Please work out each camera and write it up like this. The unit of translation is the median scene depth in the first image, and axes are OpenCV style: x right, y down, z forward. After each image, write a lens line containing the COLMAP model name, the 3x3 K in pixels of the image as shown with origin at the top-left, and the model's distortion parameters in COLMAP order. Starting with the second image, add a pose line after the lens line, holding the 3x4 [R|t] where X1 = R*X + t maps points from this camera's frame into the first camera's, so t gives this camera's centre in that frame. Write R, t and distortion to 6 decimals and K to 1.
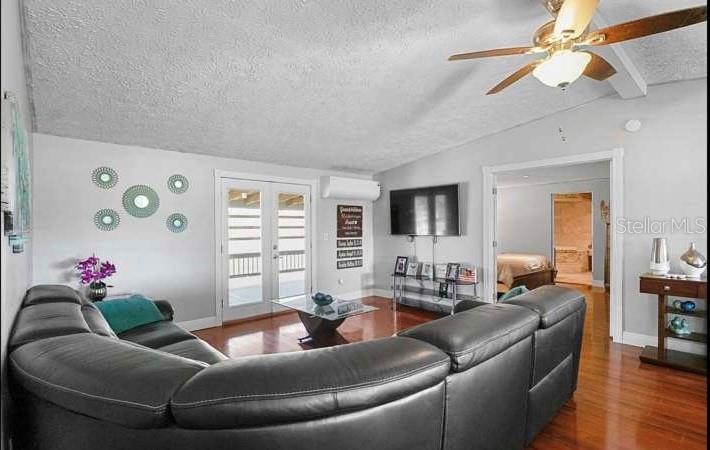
lens RADIAL K [[346.6, 0, 344.7], [0, 346.6, 222.0], [0, 0, 1]] dist [-0.024242, -0.001176]
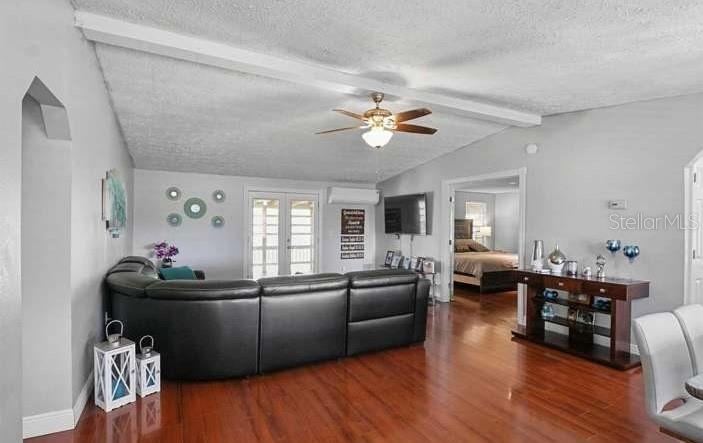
lens RADIAL K [[343.2, 0, 341.3], [0, 343.2, 218.5], [0, 0, 1]] dist [-0.024242, -0.001176]
pose [[0.967844, 0.010764, -0.251320, 0.311611], [-0.010814, 0.999941, 0.001182, -0.016295], [0.251318, 0.001574, 0.967903, -0.235524]]
